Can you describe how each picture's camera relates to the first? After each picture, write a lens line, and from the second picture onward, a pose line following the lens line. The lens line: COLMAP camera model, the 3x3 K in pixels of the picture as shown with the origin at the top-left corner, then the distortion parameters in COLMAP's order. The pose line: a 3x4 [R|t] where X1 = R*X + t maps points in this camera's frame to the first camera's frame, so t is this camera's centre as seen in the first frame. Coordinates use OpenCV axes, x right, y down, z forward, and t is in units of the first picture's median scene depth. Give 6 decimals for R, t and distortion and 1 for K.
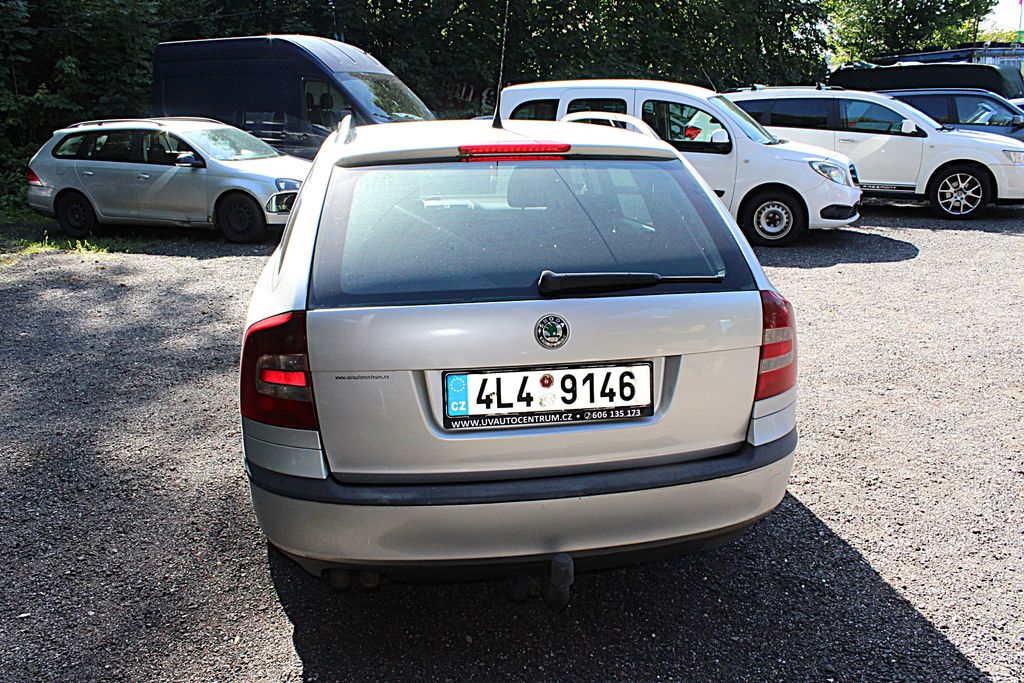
lens RADIAL K [[868.6, 0, 500.1], [0, 868.6, 343.0], [0, 0, 1]] dist [-0.159769, 0.148400]
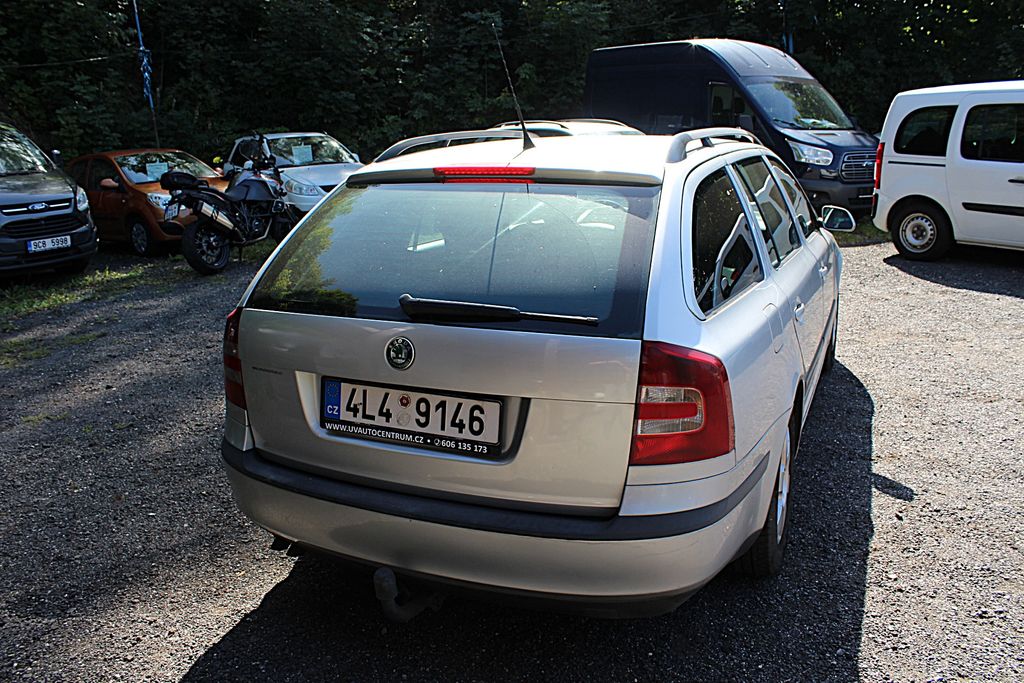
lens RADIAL K [[873.7, 0, 512.0], [0, 873.7, 341.5], [0, 0, 1]] dist [-0.184389, 0.183149]
pose [[0.834132, 0.127421, -0.536645, 0.691534], [-0.127650, 0.991132, 0.036922, -0.078760], [0.536591, 0.037705, 0.843000, 0.192561]]
